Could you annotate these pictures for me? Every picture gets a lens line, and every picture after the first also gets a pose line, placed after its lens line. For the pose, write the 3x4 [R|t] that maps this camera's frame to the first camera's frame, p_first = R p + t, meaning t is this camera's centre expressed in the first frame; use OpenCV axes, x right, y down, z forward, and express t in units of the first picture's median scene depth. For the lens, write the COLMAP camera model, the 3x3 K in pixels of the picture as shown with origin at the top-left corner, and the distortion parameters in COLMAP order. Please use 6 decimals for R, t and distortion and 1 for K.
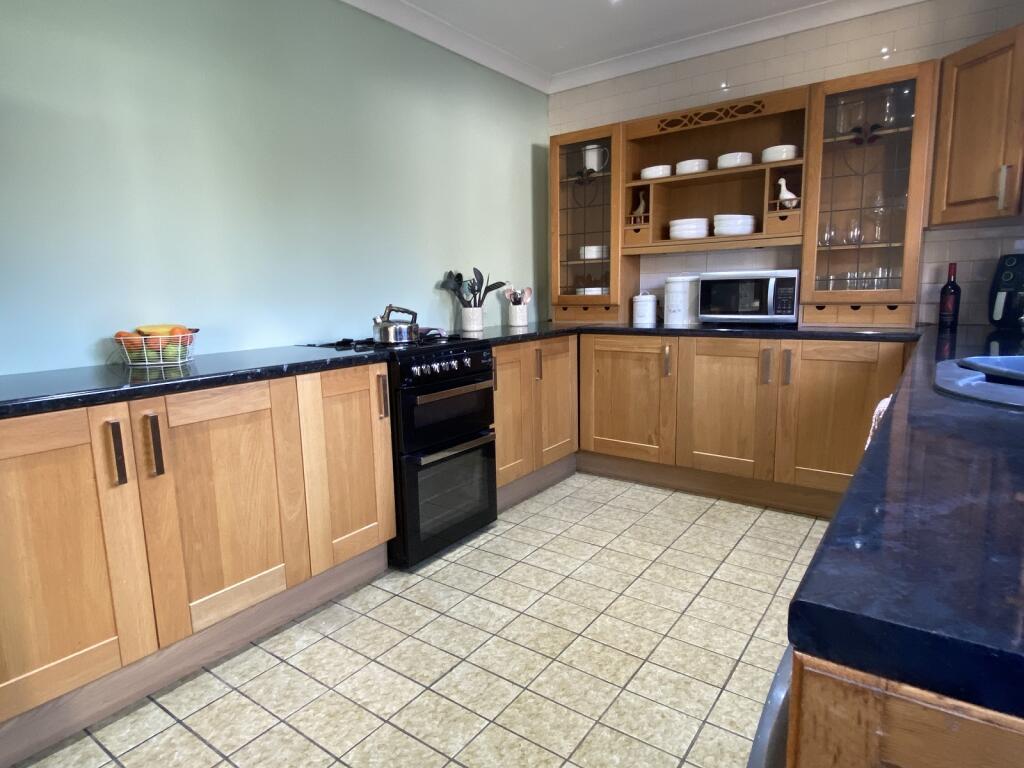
lens RADIAL K [[586.9, 0, 516.2], [0, 586.9, 383.9], [0, 0, 1]] dist [0.004955, 0.000498]
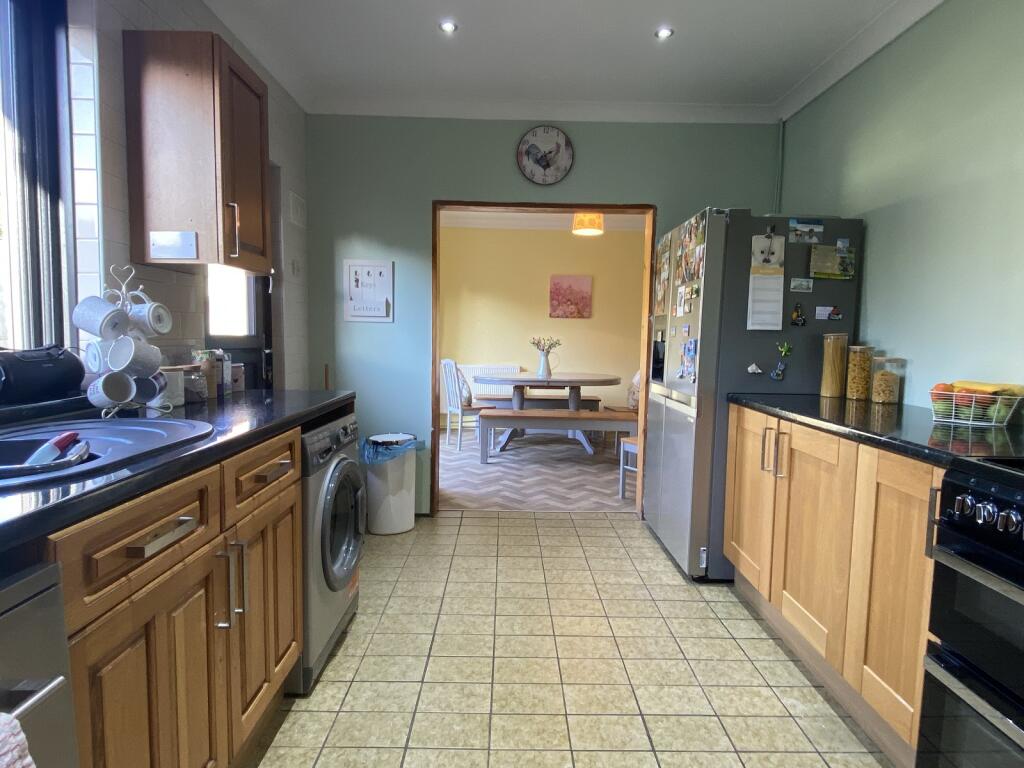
lens RADIAL K [[586.9, 0, 513.7], [0, 586.9, 382.5], [0, 0, 1]] dist [0.004955, 0.000498]
pose [[-0.806956, 0.049813, -0.588508, 0.679652], [-0.099252, 0.970829, 0.218267, -0.296953], [0.582213, 0.234542, -0.778472, 1.664709]]
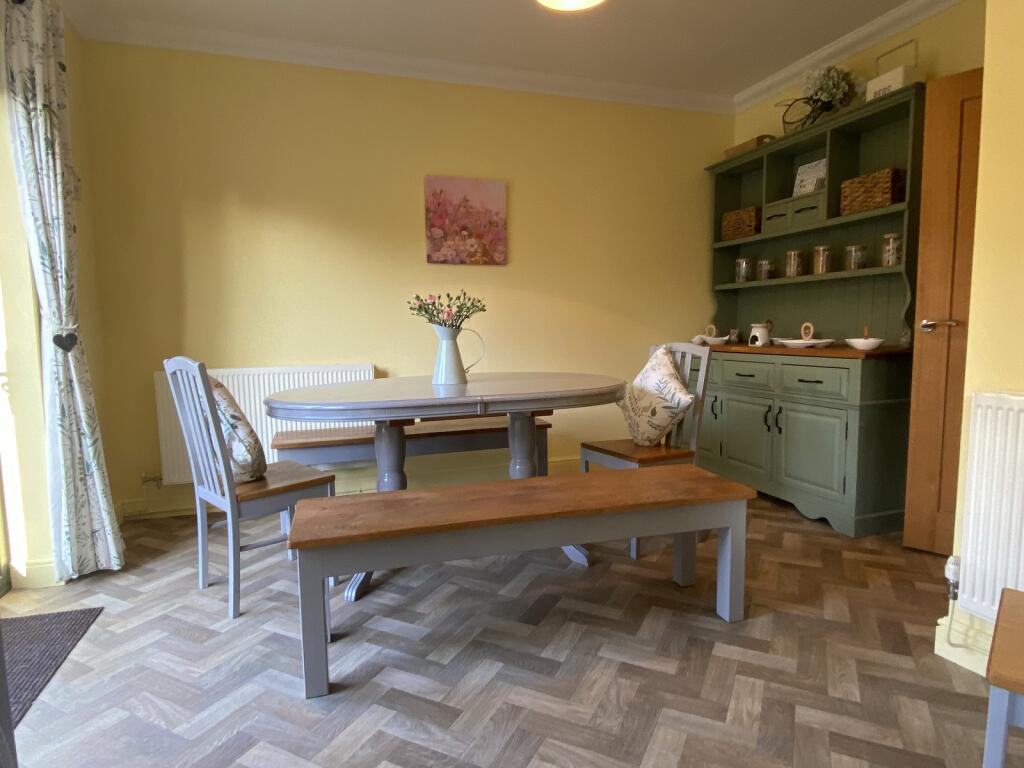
lens RADIAL K [[586.9, 0, 514.2], [0, 586.9, 386.3], [0, 0, 1]] dist [0.004955, 0.000498]
pose [[-0.580093, 0.104615, -0.807805, 0.321006], [-0.105238, 0.973781, 0.201682, -0.170336], [0.807724, 0.202006, -0.553874, 1.126309]]
